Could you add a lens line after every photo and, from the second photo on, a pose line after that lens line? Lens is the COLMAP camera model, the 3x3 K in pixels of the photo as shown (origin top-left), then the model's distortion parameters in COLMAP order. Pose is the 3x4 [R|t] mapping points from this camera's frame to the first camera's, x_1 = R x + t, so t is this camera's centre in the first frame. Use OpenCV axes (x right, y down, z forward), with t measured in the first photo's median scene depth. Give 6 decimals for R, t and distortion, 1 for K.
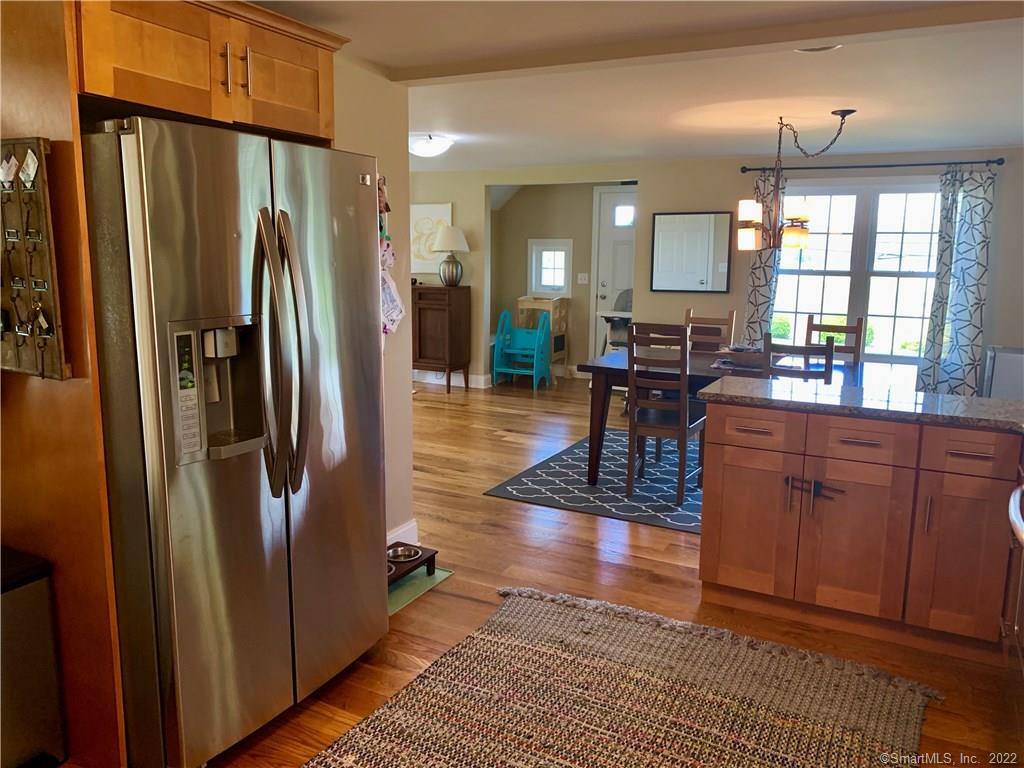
lens RADIAL K [[784.7, 0, 513.4], [0, 784.7, 373.7], [0, 0, 1]] dist [0.037300, -0.050717]
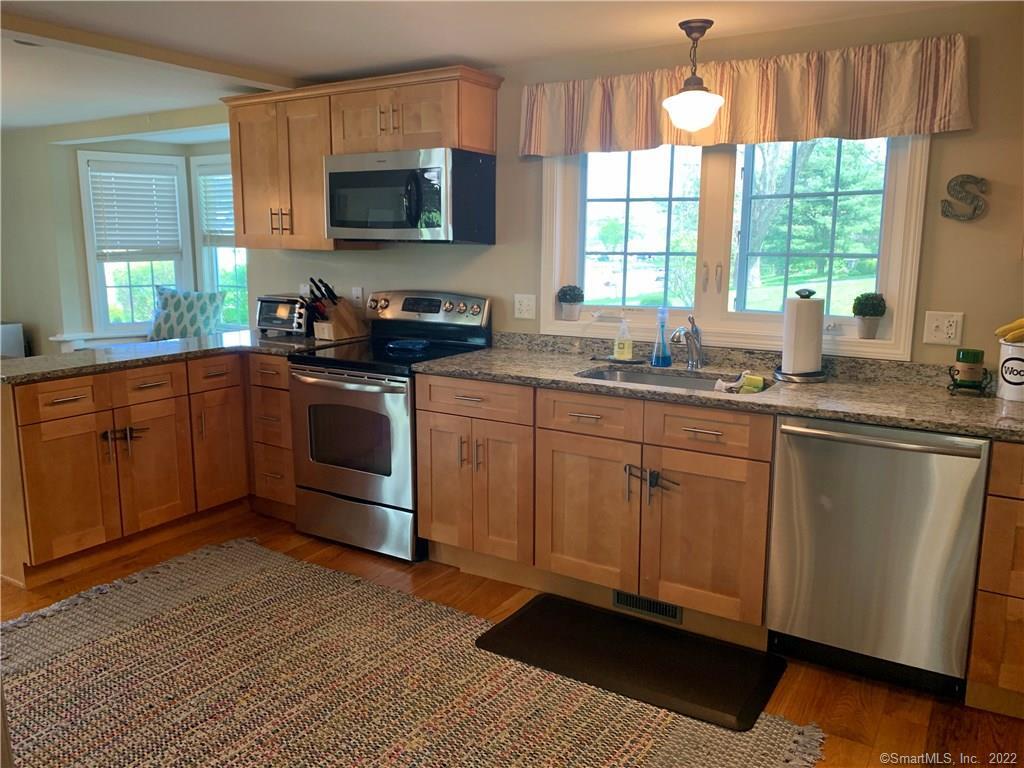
lens RADIAL K [[784.7, 0, 525.3], [0, 784.7, 373.5], [0, 0, 1]] dist [0.037300, -0.050717]
pose [[0.061334, -0.177874, 0.982140, -0.438935], [0.156400, 0.973550, 0.166552, -0.027426], [-0.985788, 0.143392, 0.087531, 0.184429]]
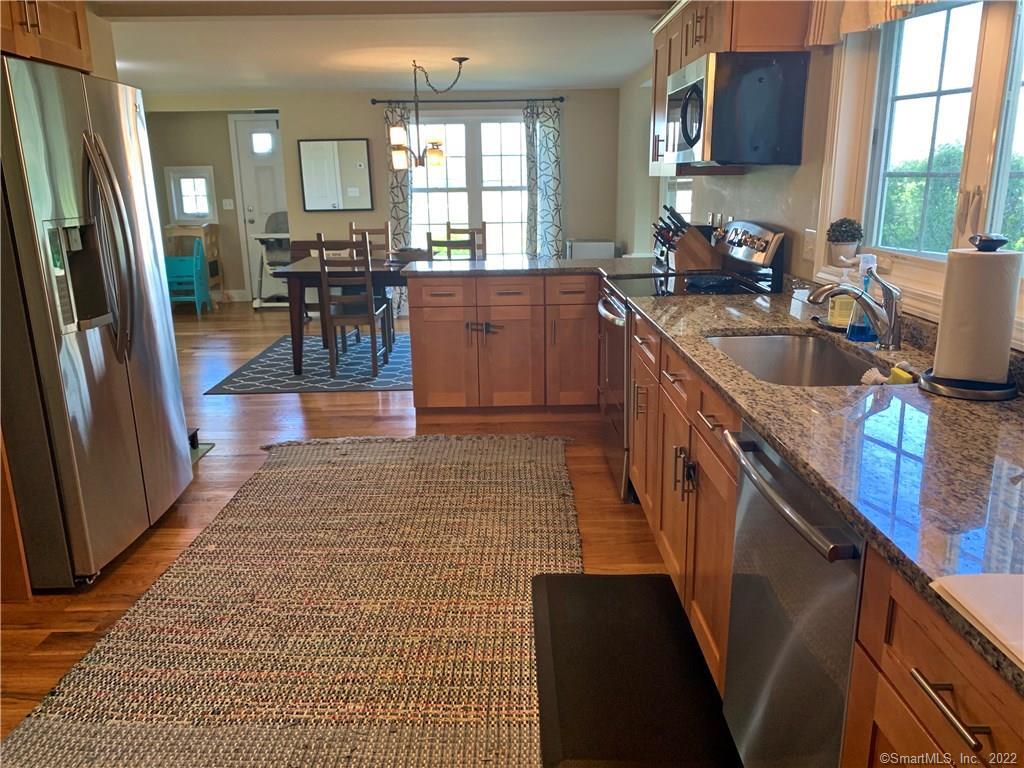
lens RADIAL K [[784.7, 0, 521.7], [0, 784.7, 379.4], [0, 0, 1]] dist [0.037300, -0.050717]
pose [[0.875588, -0.144332, 0.460992, -0.154316], [0.102226, 0.988069, 0.115191, 0.048167], [-0.472118, -0.053734, 0.879896, -0.205334]]
